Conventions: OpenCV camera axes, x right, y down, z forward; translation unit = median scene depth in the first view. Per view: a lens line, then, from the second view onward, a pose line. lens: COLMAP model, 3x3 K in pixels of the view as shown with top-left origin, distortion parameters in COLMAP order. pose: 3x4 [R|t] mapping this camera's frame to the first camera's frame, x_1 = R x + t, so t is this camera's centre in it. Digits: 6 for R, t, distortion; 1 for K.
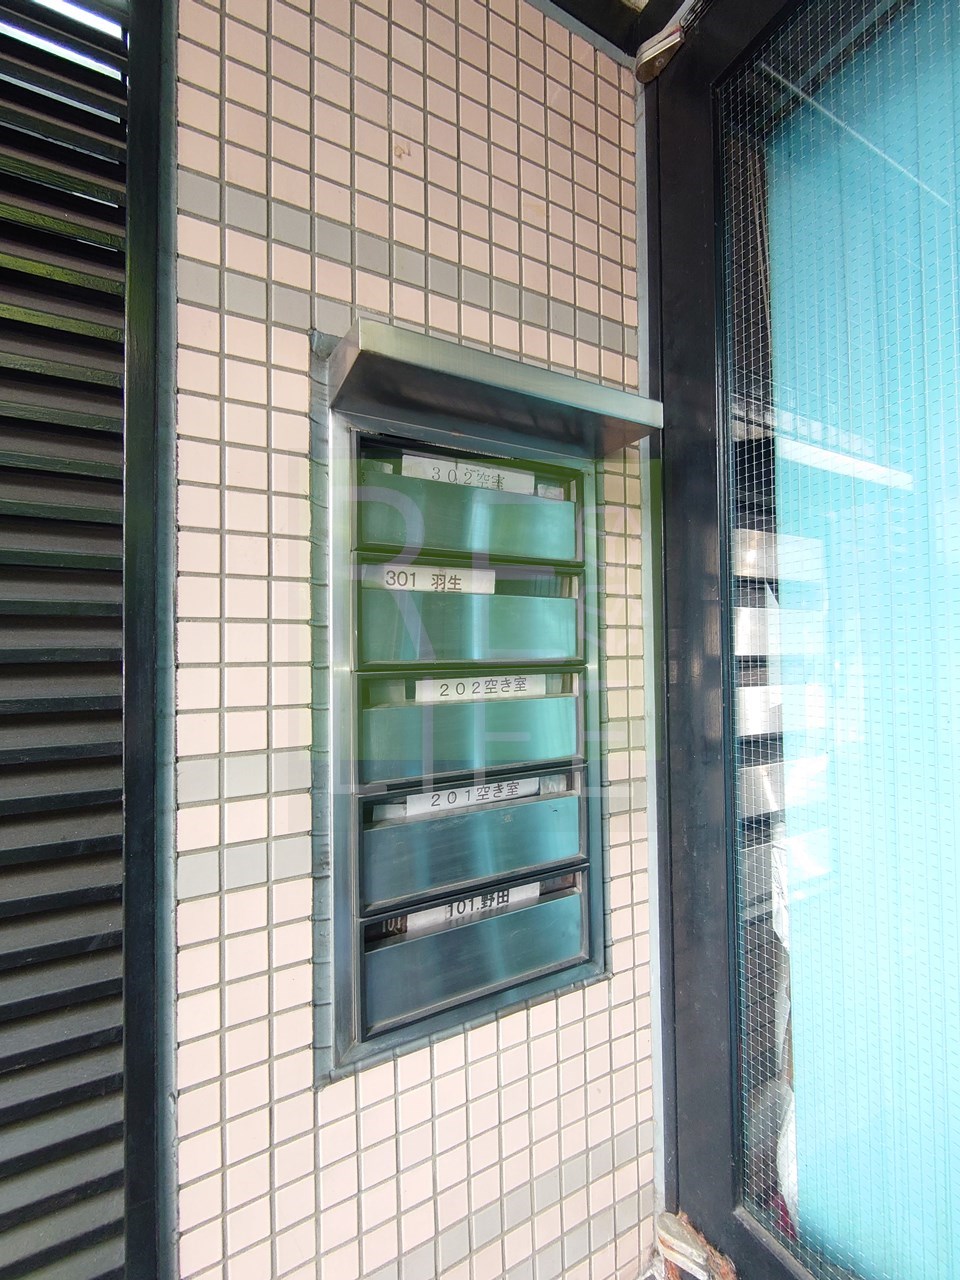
lens RADIAL K [[544.5, 0, 479.8], [0, 544.5, 634.3], [0, 0, 1]] dist [0.000231, -0.001225]
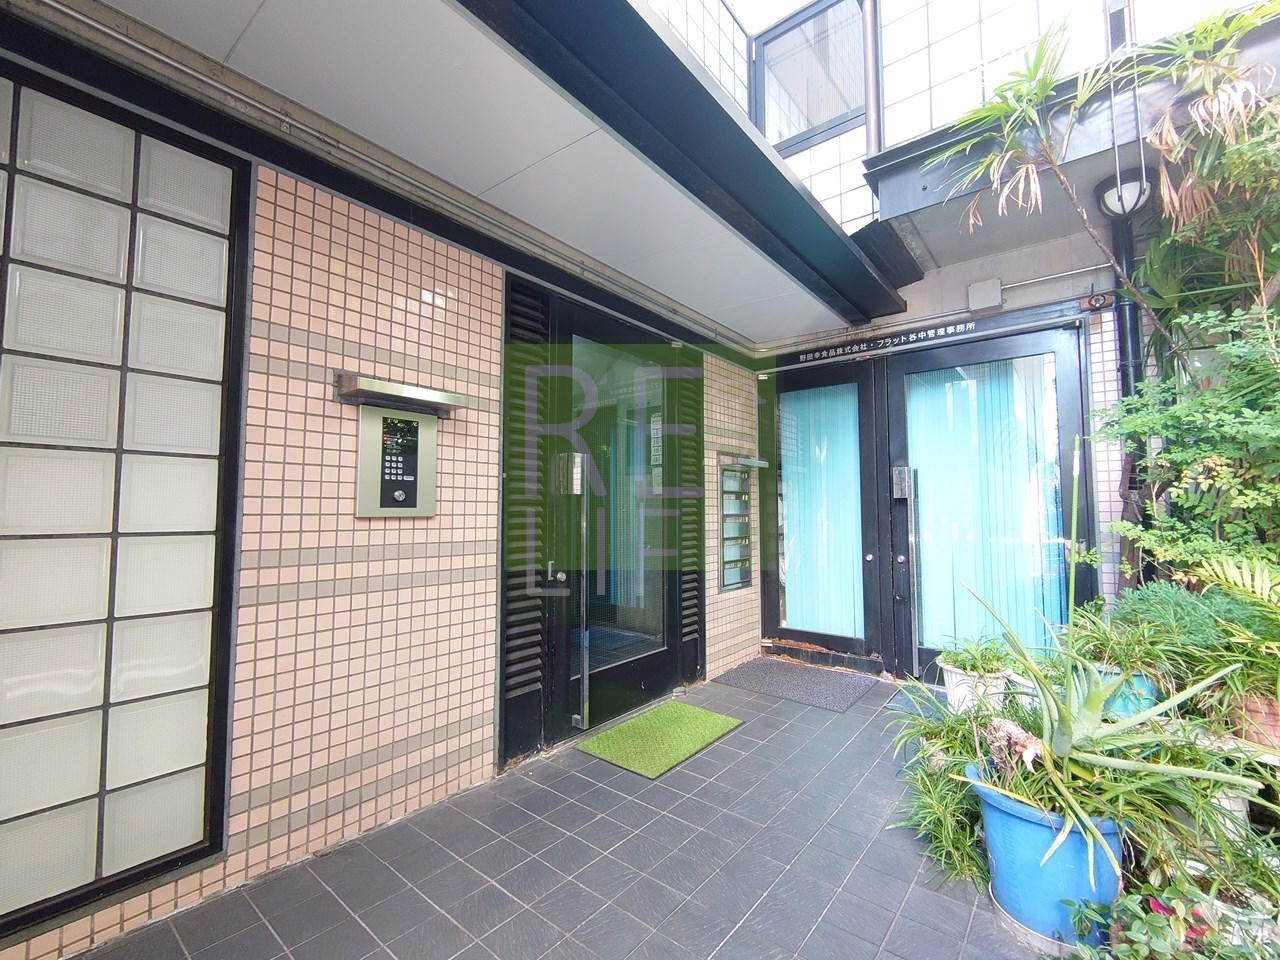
lens RADIAL K [[544.5, 0, 640.0], [0, 544.5, 480.0], [0, 0, 1]] dist [0.000231, -0.001225]
pose [[0.921419, 0.030388, 0.387380, -2.349819], [-0.013582, 0.998847, -0.046048, -0.015958], [-0.388333, 0.037168, 0.920769, -2.761404]]
